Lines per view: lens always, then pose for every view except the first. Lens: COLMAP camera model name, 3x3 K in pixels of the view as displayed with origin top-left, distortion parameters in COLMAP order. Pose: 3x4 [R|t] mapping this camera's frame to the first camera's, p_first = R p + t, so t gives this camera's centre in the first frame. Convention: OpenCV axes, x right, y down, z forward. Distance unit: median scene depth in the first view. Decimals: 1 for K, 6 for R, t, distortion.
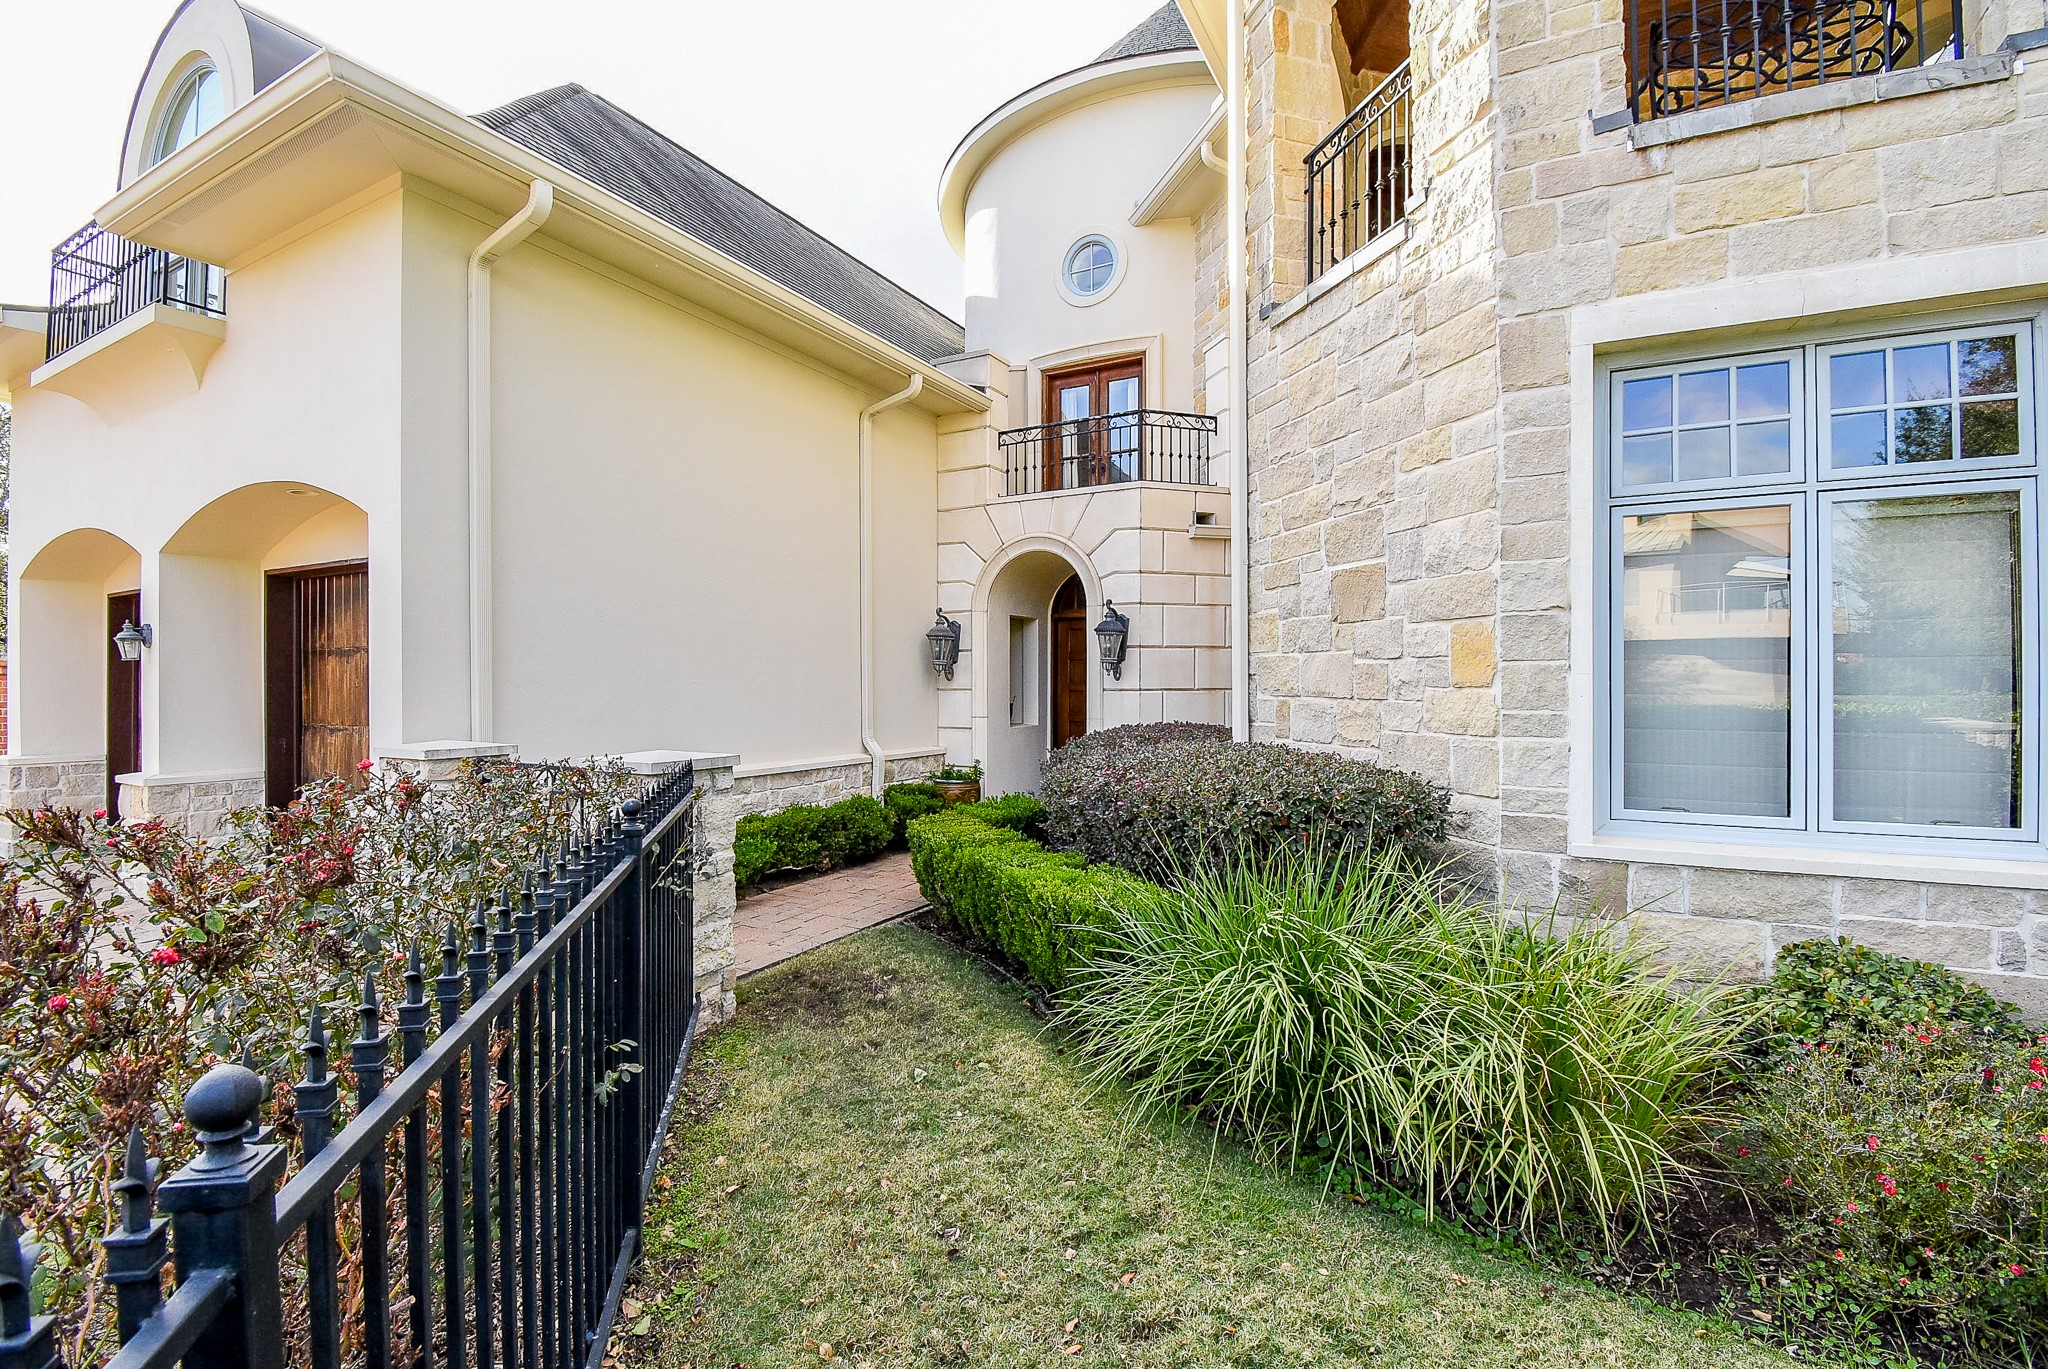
lens RADIAL K [[915.9, 0, 1032.2], [0, 915.9, 683.6], [0, 0, 1]] dist [-0.003933, -0.001096]
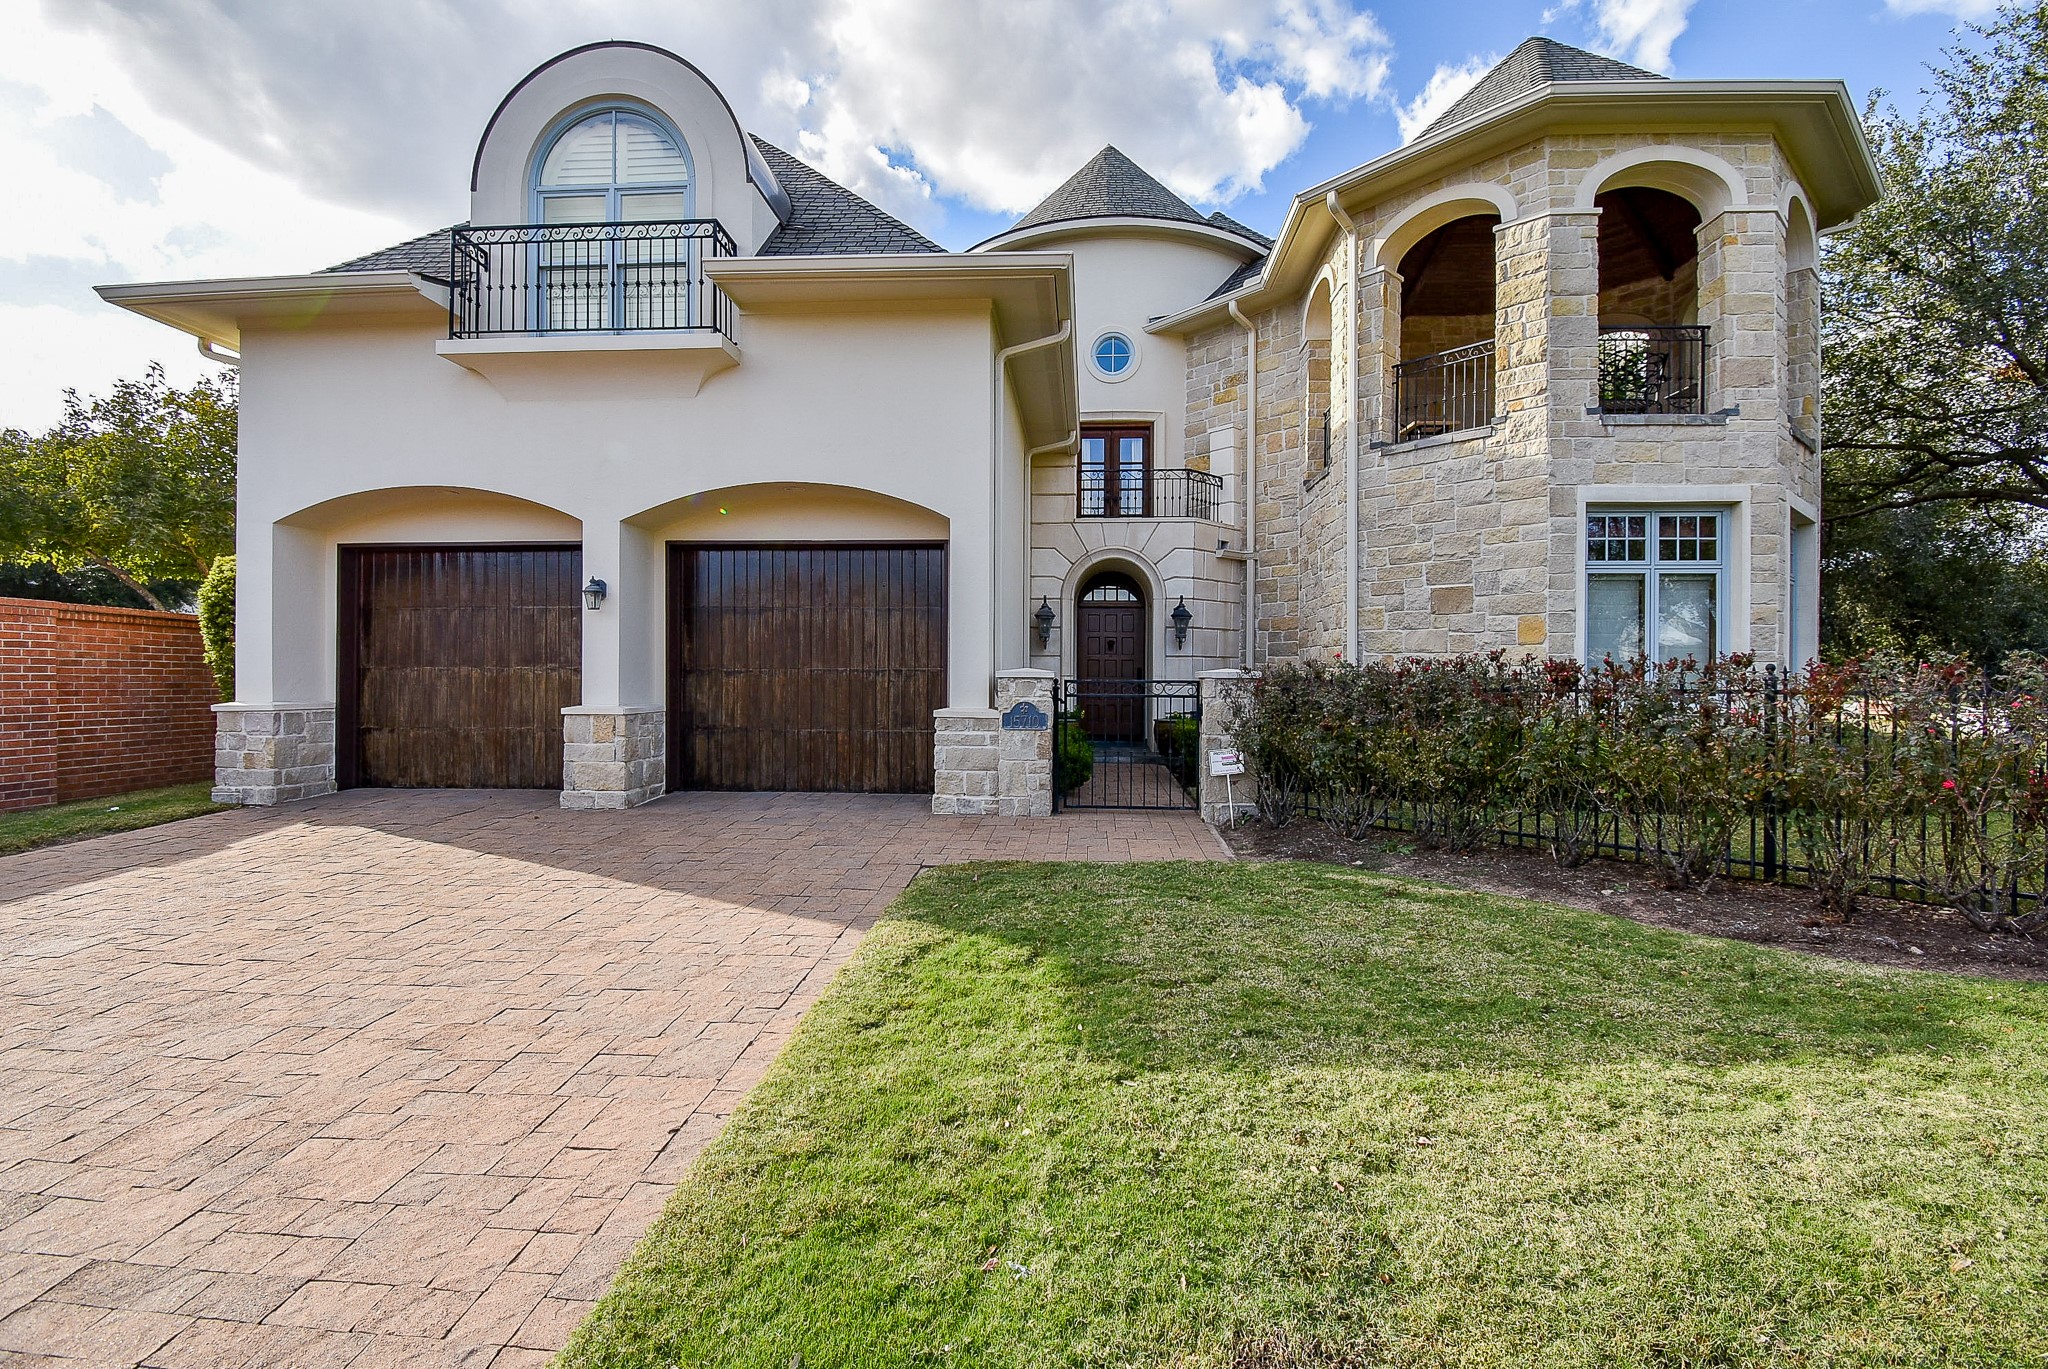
lens RADIAL K [[915.9, 0, 1011.2], [0, 915.9, 681.9], [0, 0, 1]] dist [-0.003933, -0.001096]
pose [[0.916825, 0.005461, 0.399252, -1.488510], [-0.007112, 0.999971, 0.002652, 0.093264], [-0.399226, -0.005270, 0.916837, -0.519998]]
